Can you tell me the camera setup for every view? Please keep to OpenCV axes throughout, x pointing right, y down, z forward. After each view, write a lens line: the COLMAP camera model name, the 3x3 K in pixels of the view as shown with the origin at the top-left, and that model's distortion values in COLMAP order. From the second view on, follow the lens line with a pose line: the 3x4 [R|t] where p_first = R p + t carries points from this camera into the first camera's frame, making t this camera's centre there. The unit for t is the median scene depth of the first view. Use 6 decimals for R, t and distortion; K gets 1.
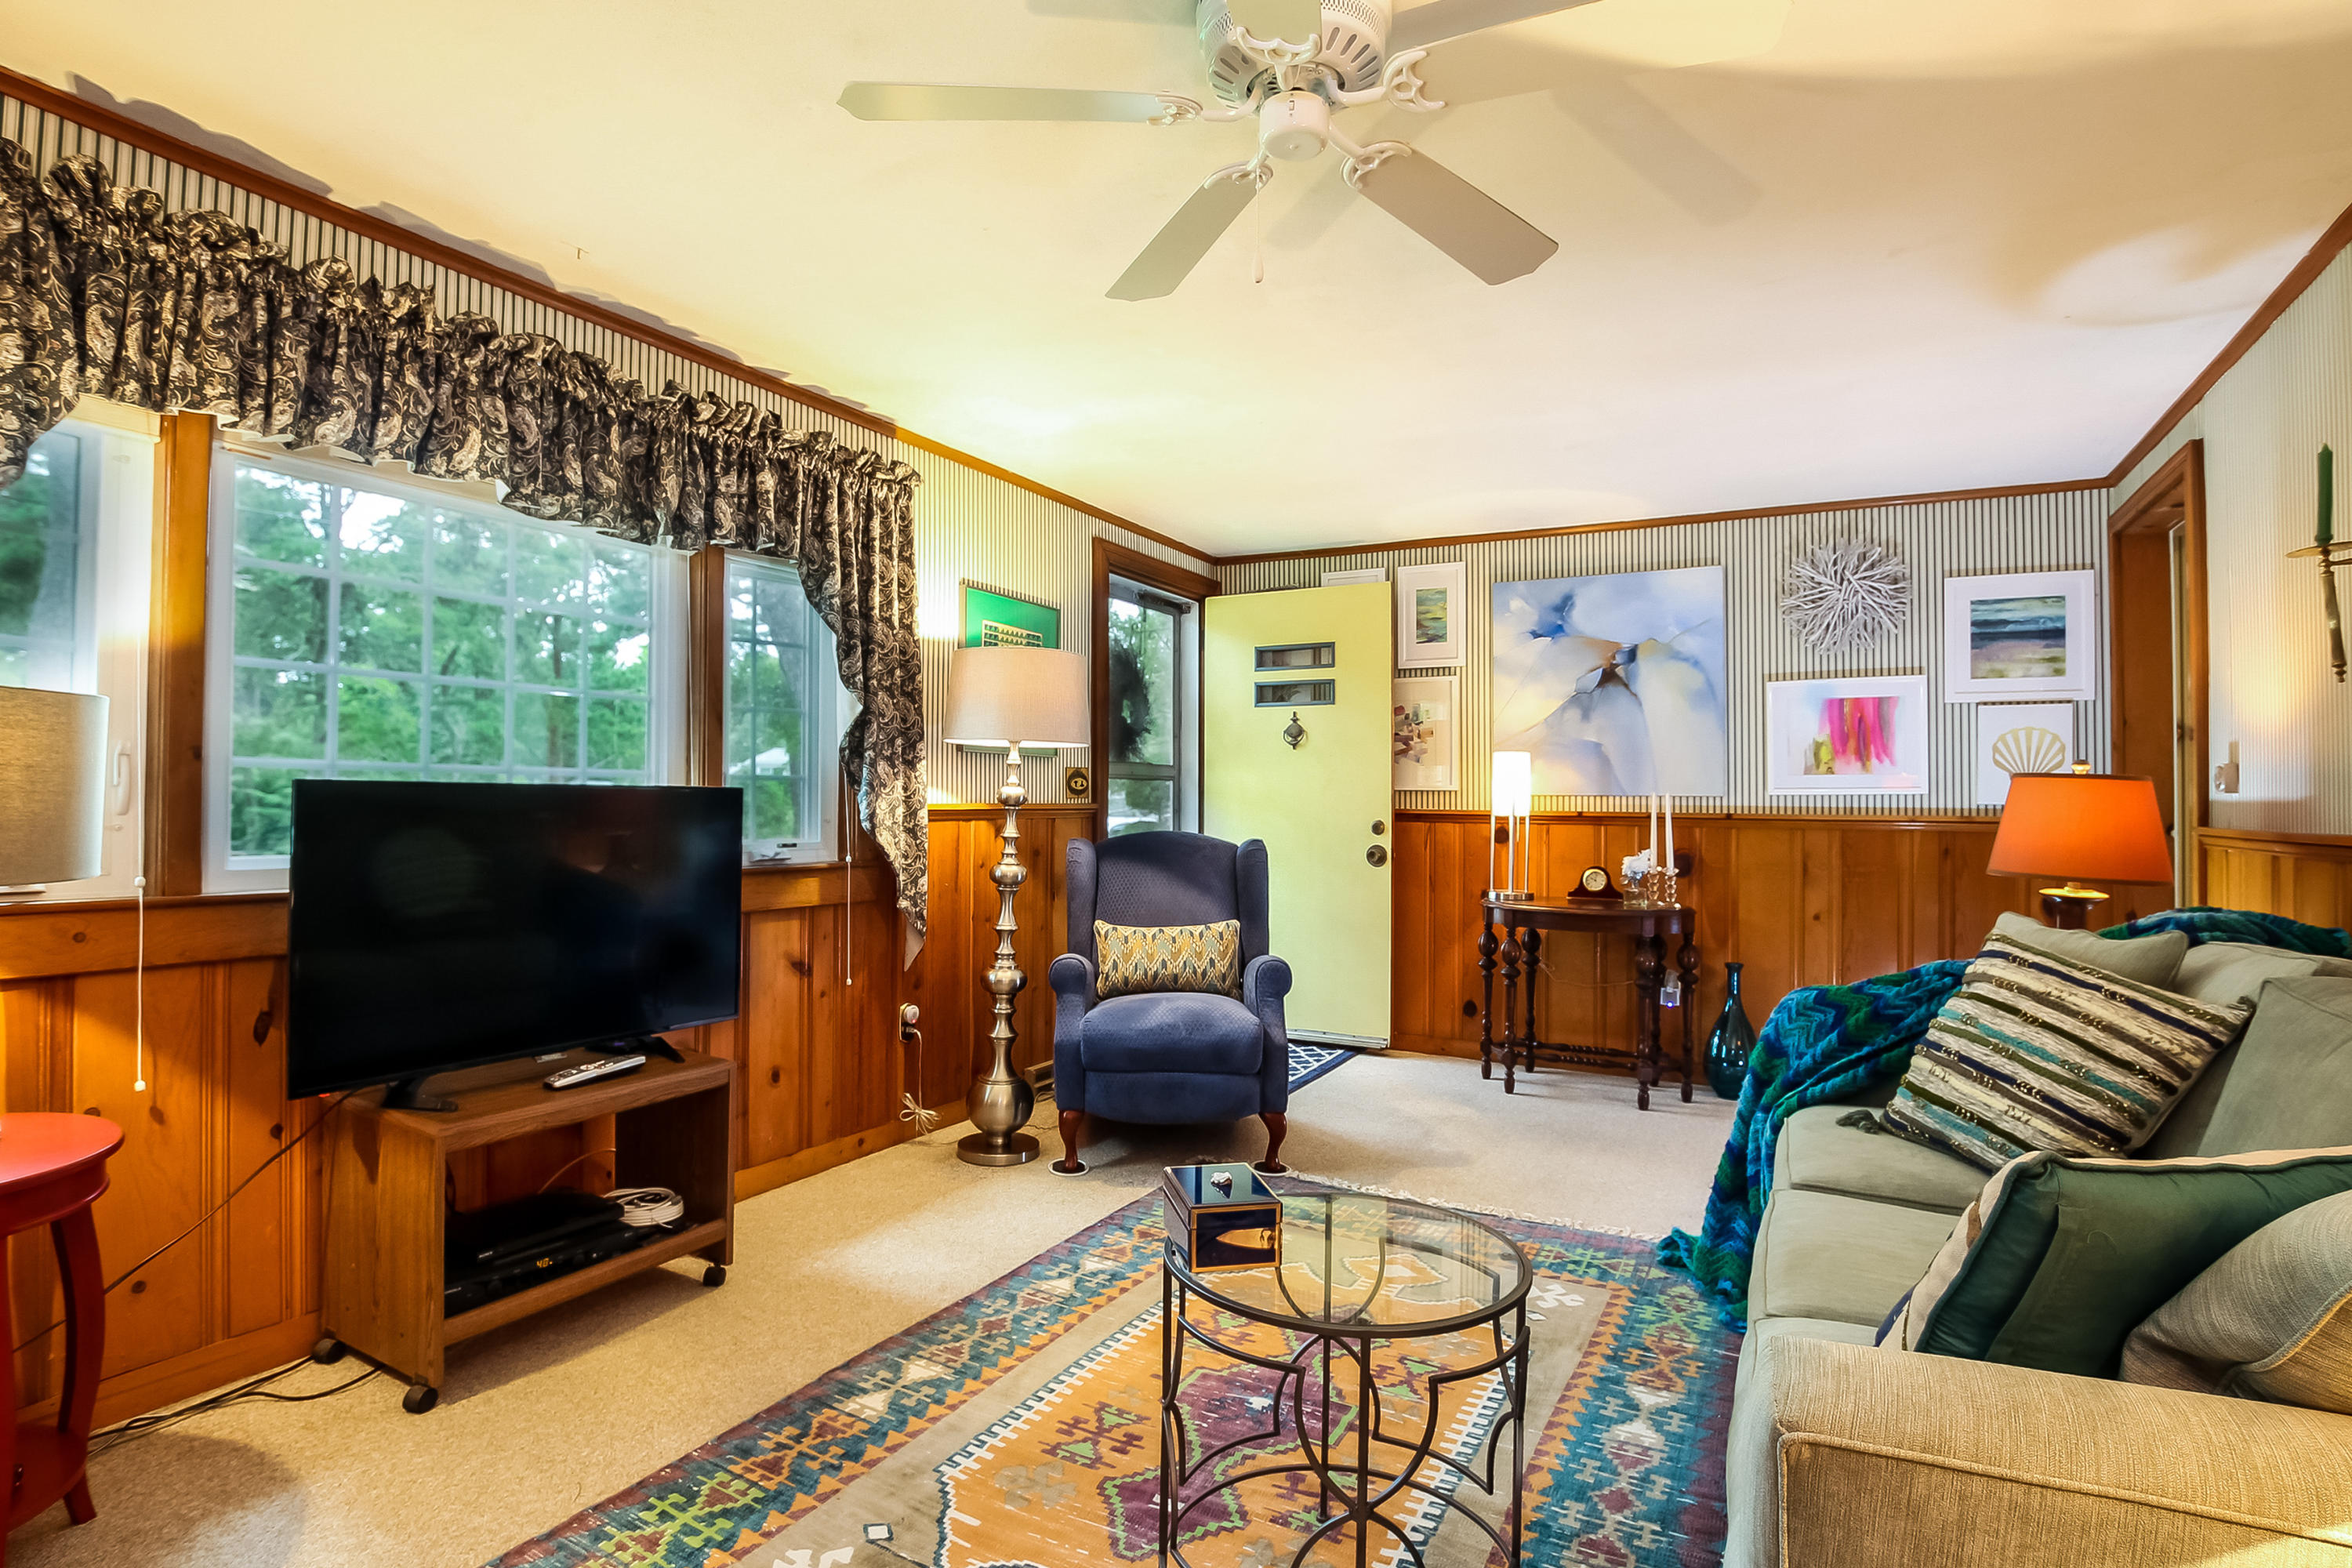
lens RADIAL K [[1129.1, 0, 1176.0], [0, 1129.1, 784.0], [0, 0, 1]] dist [-0.040924, 0.000604]
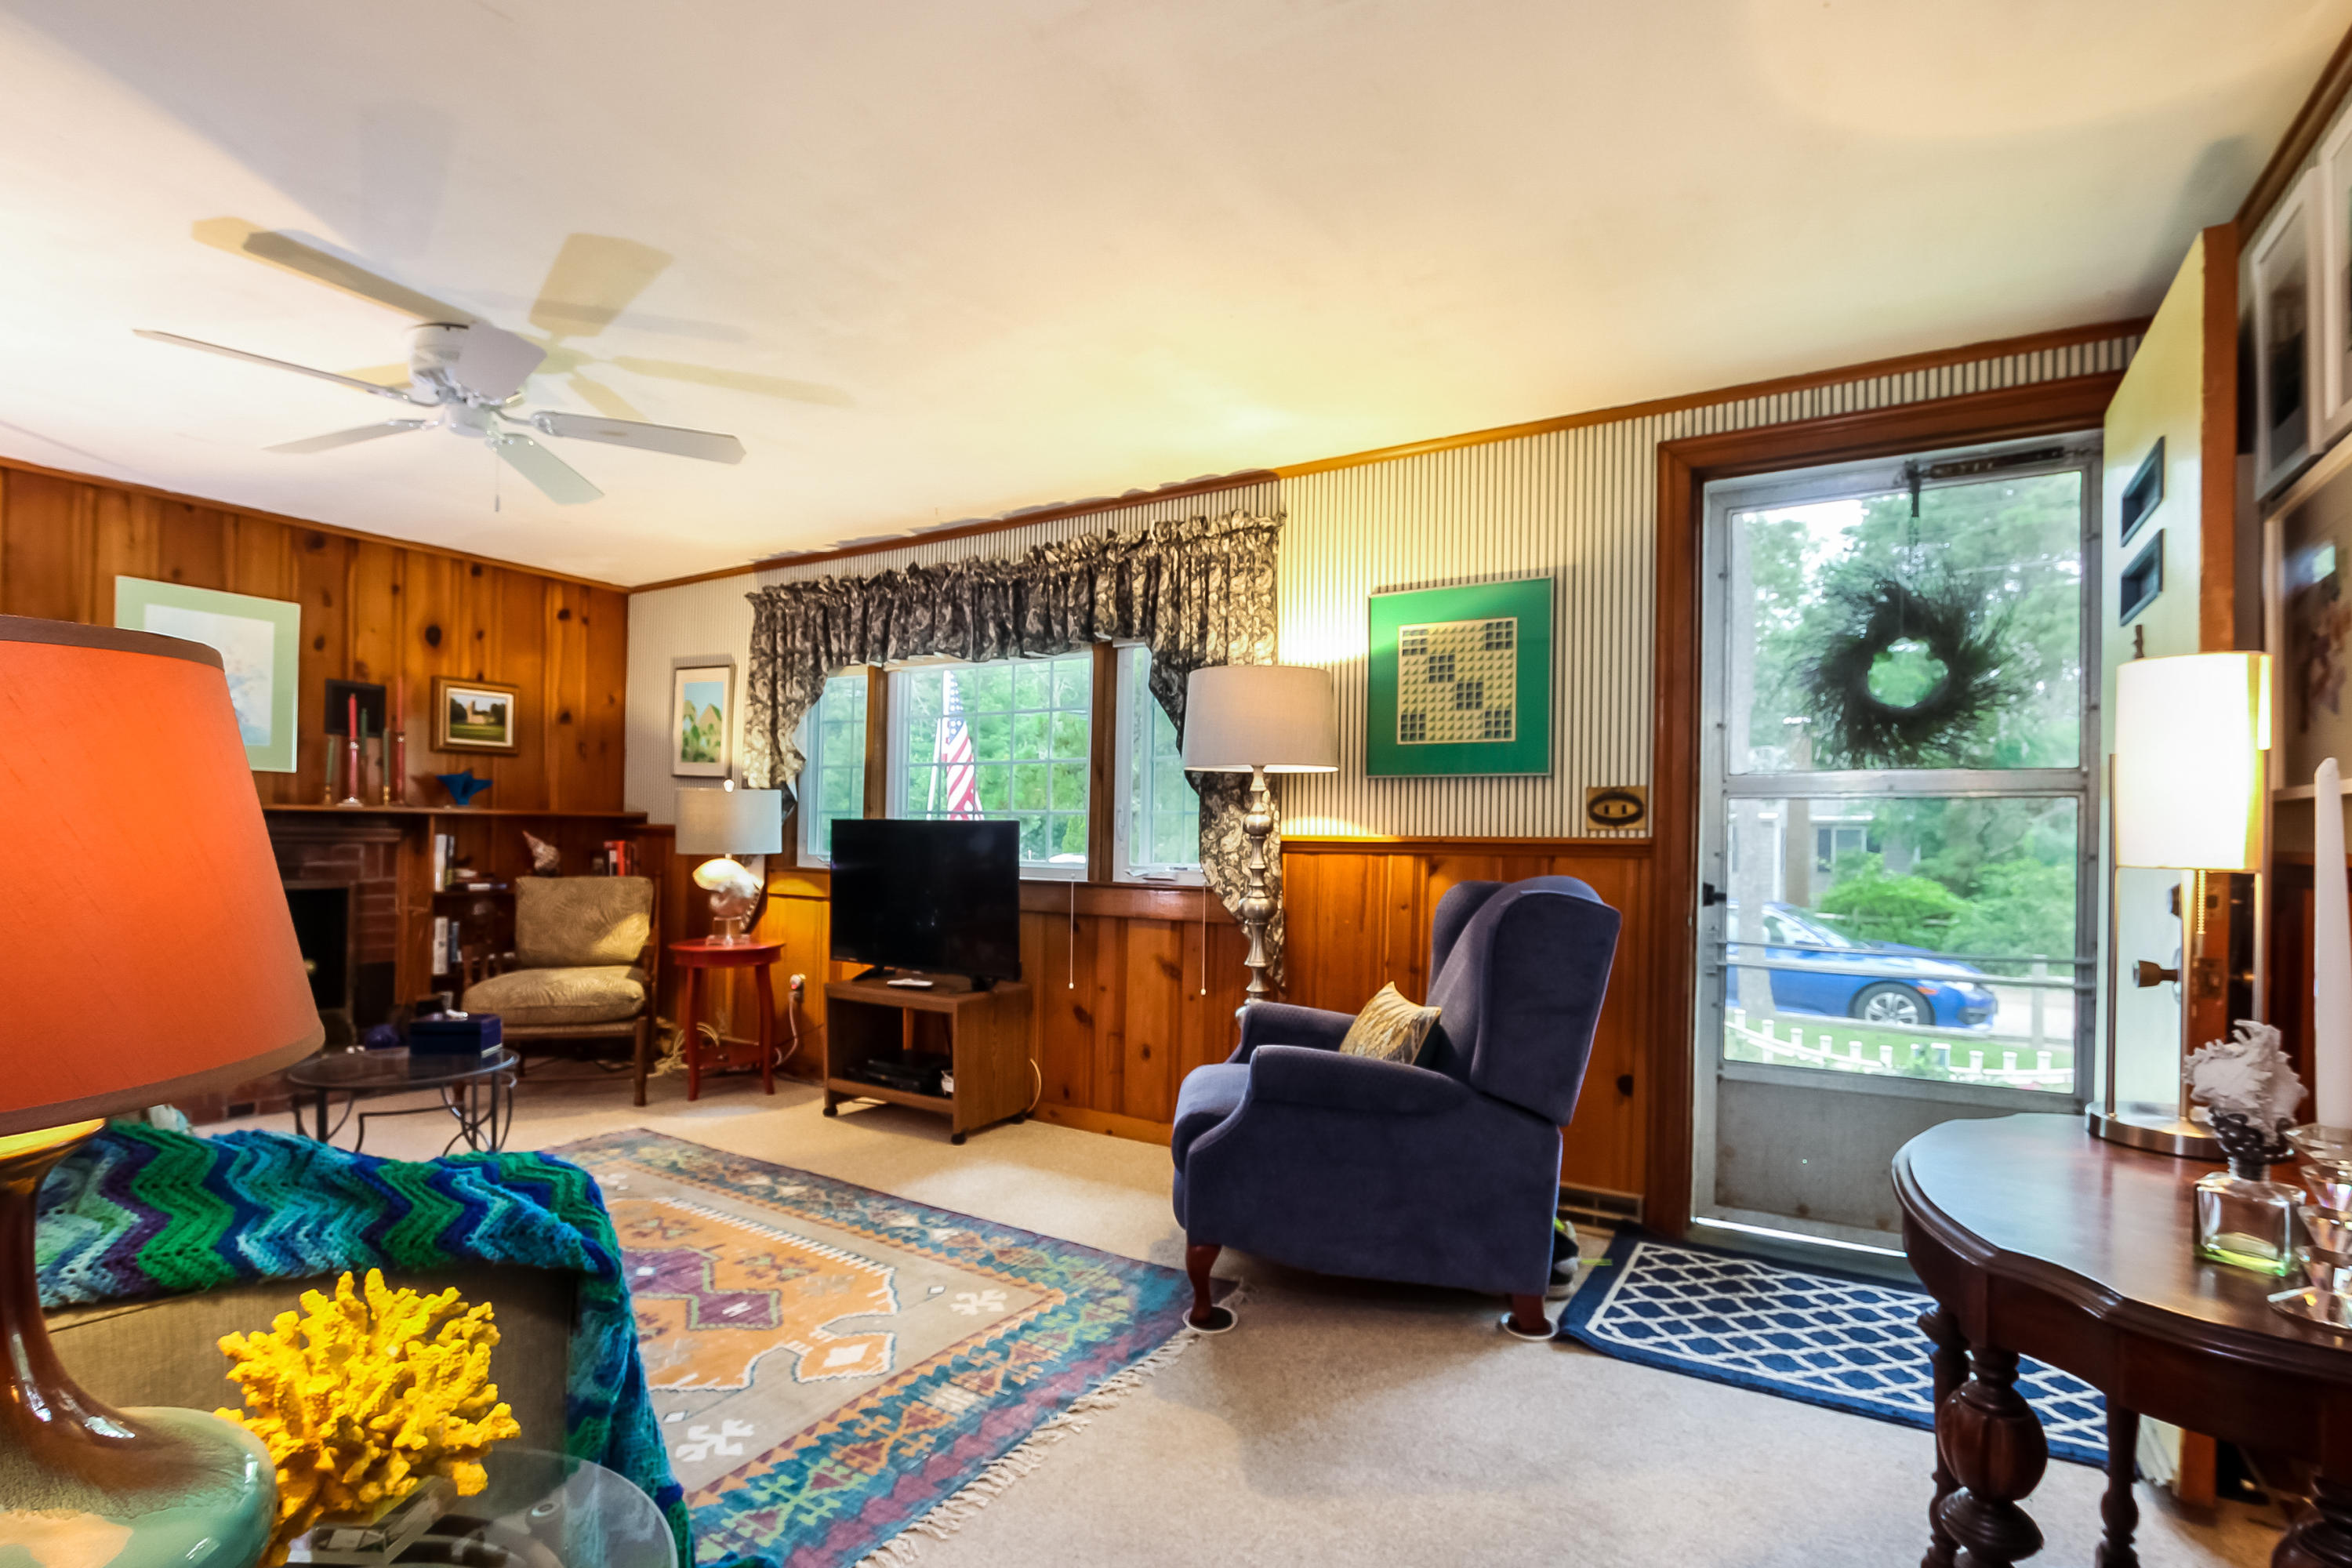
lens RADIAL K [[1135.3, 0, 1197.9], [0, 1135.3, 834.7], [0, 0, 1]] dist [-0.028721, -0.000164]
pose [[-0.039935, -0.011052, -0.999141, 1.064522], [0.001902, 0.999936, -0.011137, 0.039258], [0.999200, -0.002345, -0.039912, 1.307927]]
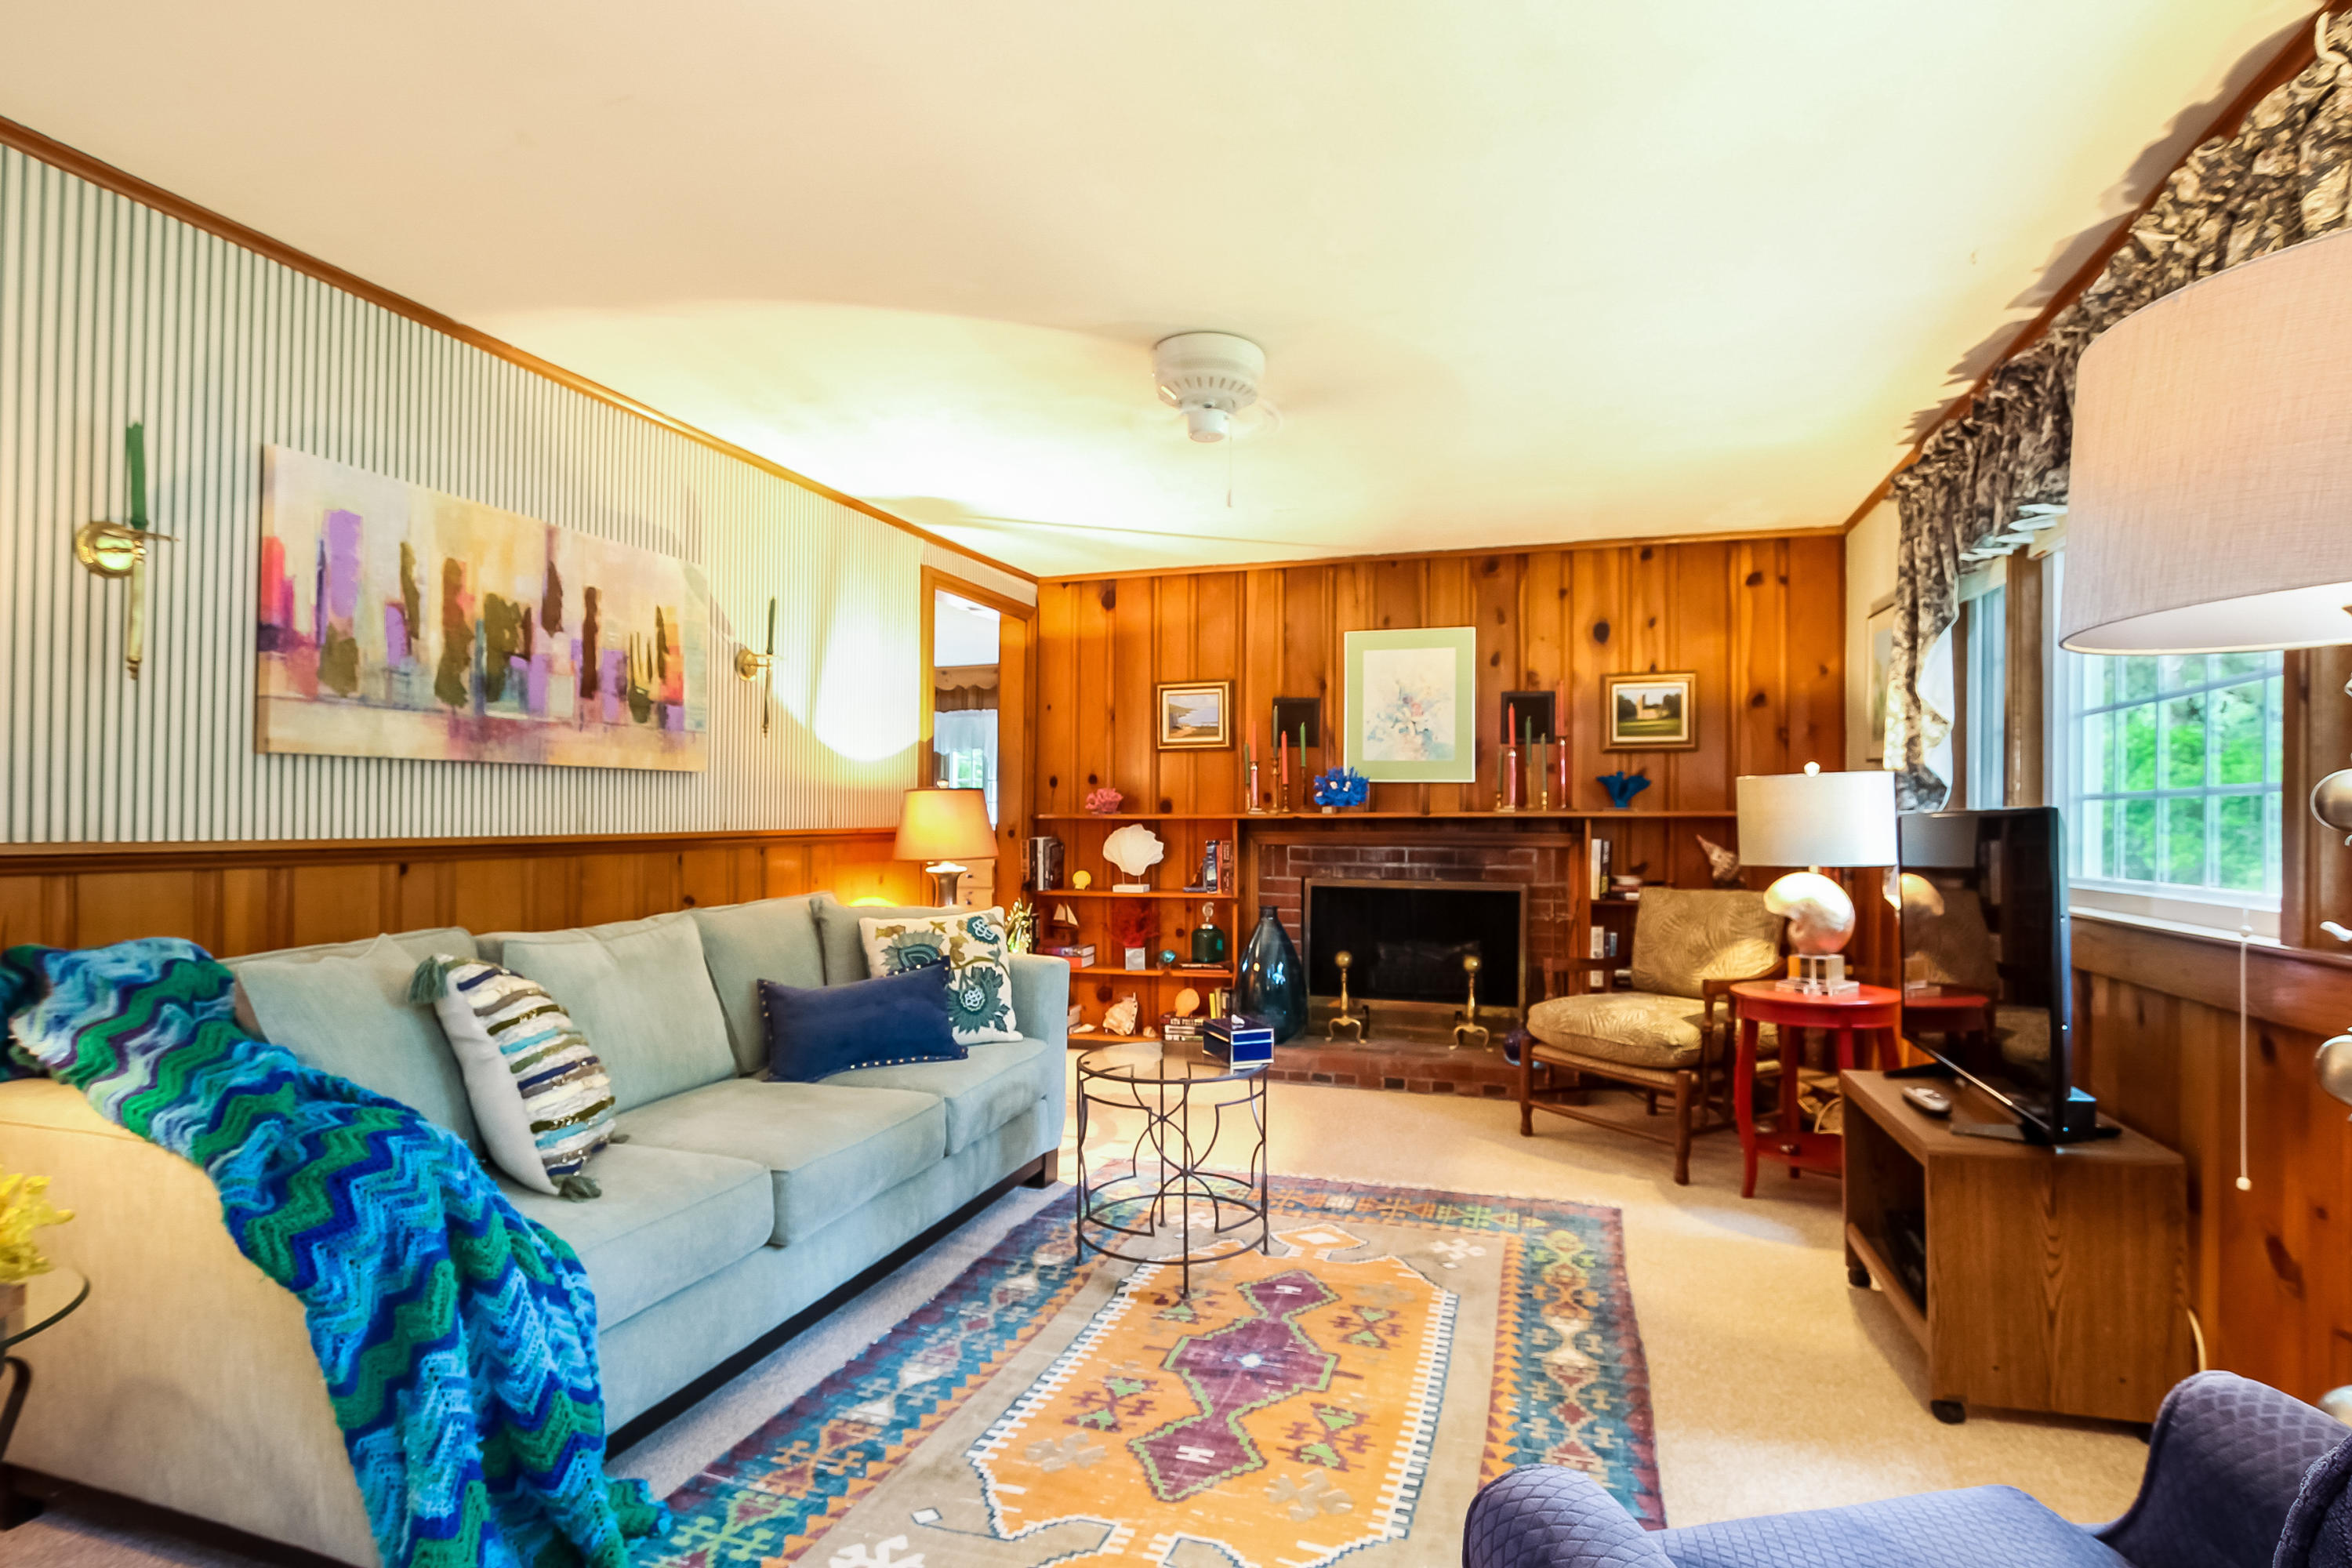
lens RADIAL K [[1145.4, 0, 1176.0], [0, 1145.4, 801.8], [0, 0, 1]] dist [-0.025508, 0.000393]
pose [[-0.984438, -0.016041, -0.174997, 0.272973], [-0.009336, 0.999193, -0.039071, 0.033645], [0.175483, -0.036830, -0.983793, 1.620899]]
